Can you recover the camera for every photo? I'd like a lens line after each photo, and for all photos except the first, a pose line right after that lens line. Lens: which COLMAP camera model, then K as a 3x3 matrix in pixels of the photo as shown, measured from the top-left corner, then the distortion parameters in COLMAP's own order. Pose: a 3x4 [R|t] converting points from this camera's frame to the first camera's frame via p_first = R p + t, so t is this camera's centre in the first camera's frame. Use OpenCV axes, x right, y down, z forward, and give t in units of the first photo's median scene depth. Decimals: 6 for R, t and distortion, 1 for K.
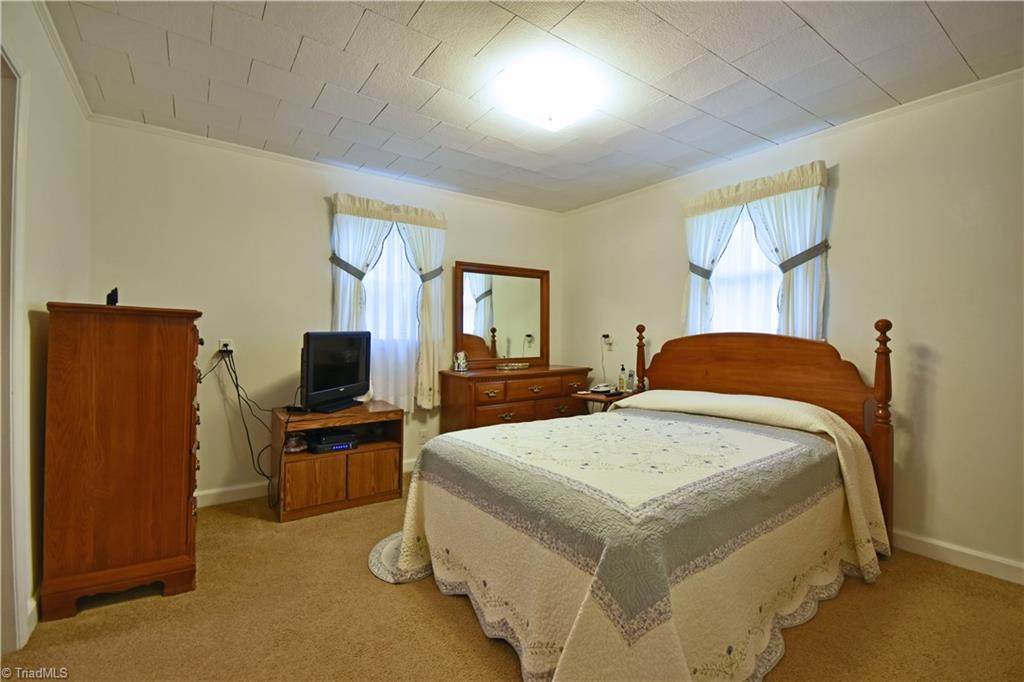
lens RADIAL K [[457.4, 0, 510.8], [0, 457.4, 336.9], [0, 0, 1]] dist [-0.020969, -0.000801]
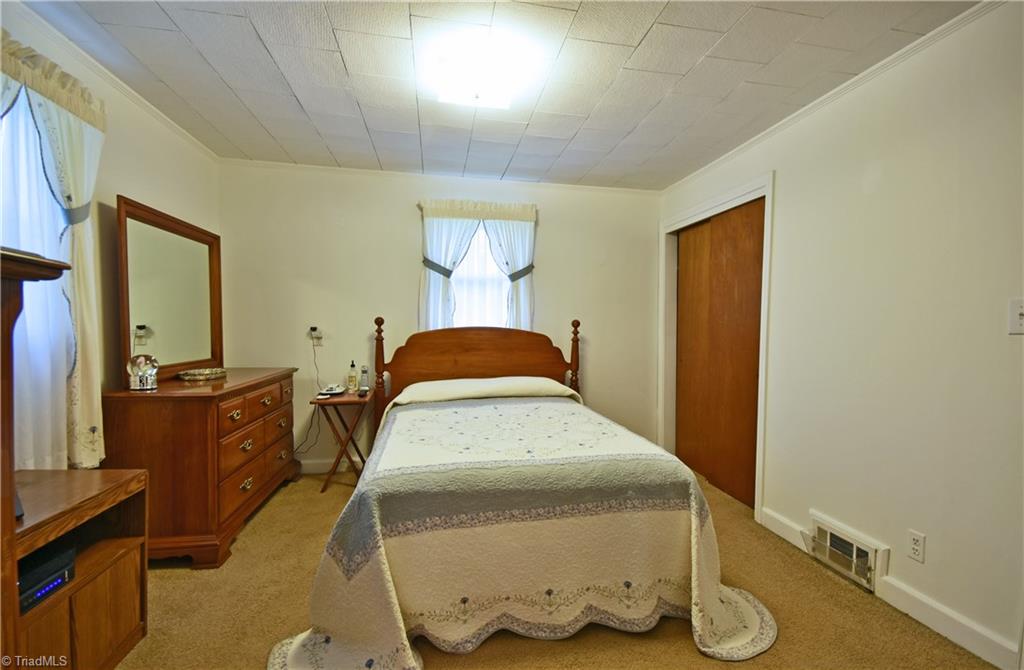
lens RADIAL K [[455.5, 0, 532.6], [0, 455.5, 349.2], [0, 0, 1]] dist [-0.017127, -0.007204]
pose [[0.385209, -0.041141, 0.921912, -0.531063], [-0.005538, 0.998885, 0.046890, -0.007057], [-0.922813, -0.023168, 0.384551, 0.387846]]
